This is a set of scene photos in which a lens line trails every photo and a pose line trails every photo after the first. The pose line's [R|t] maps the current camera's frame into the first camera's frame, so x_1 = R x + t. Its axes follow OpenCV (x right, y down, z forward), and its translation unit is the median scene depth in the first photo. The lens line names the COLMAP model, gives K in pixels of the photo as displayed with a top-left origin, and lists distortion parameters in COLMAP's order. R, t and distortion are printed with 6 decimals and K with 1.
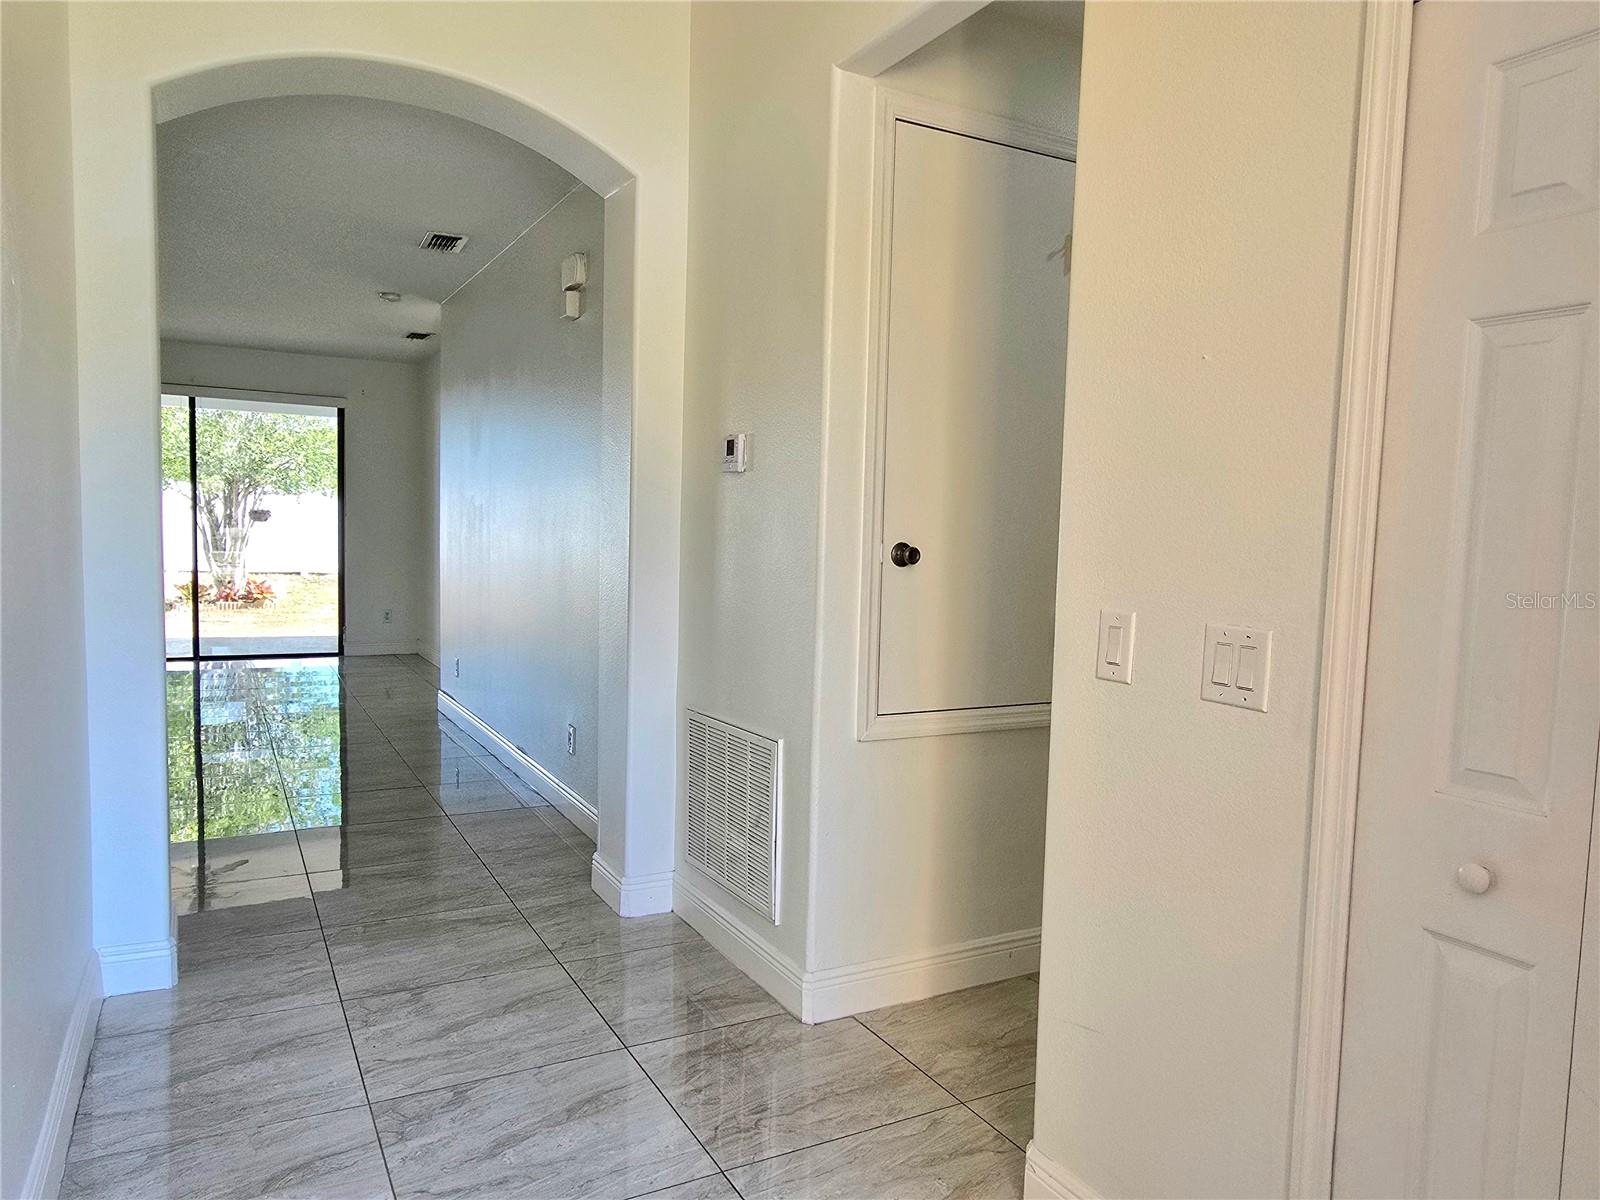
lens RADIAL K [[1091.7, 0, 806.9], [0, 1091.7, 609.5], [0, 0, 1]] dist [-0.005061, 0.003199]
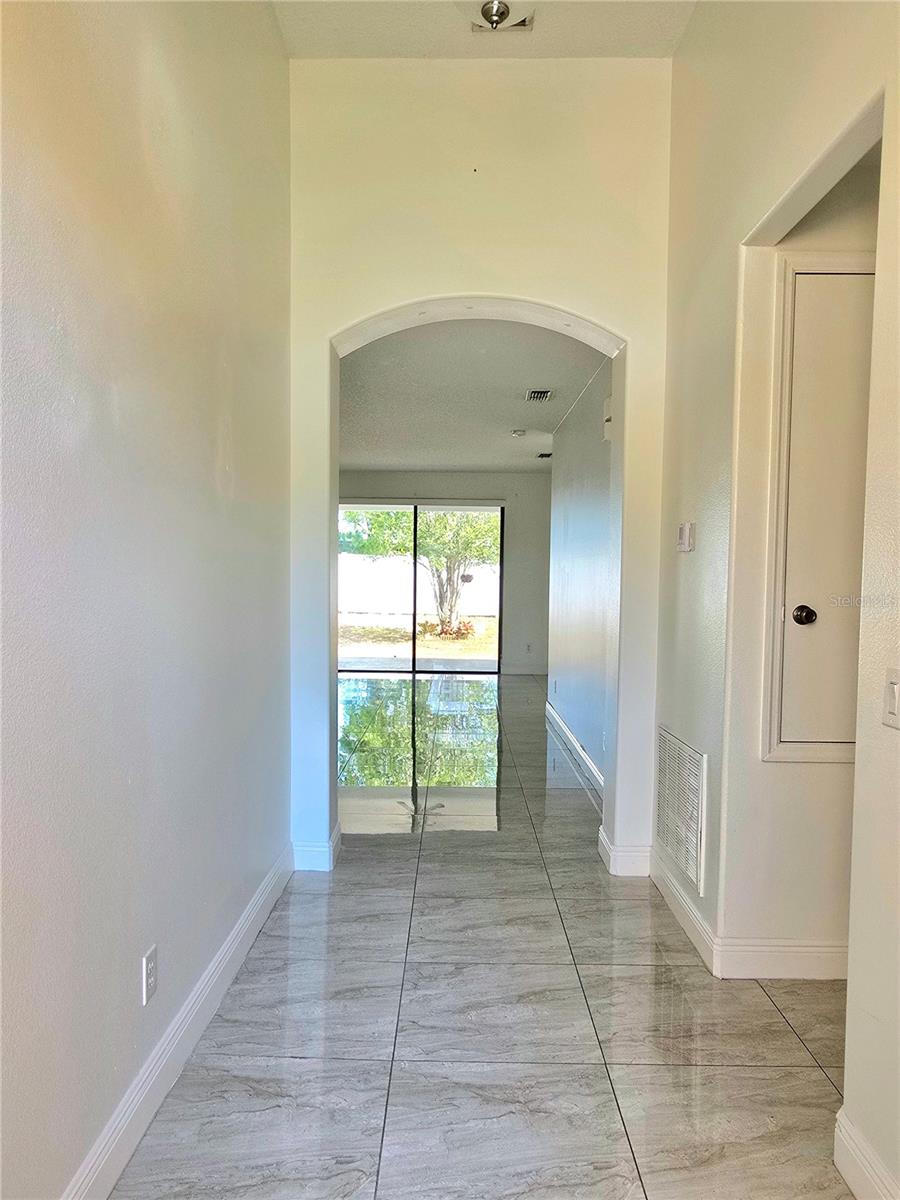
lens RADIAL K [[818.8, 0, 446.3], [0, 818.8, 614.2], [0, 0, 1]] dist [-0.005061, 0.003199]
pose [[0.872468, 0.007347, -0.488616, 0.146370], [-0.025168, 0.999236, -0.029916, -0.009732], [0.488023, 0.038398, 0.871986, -0.012915]]
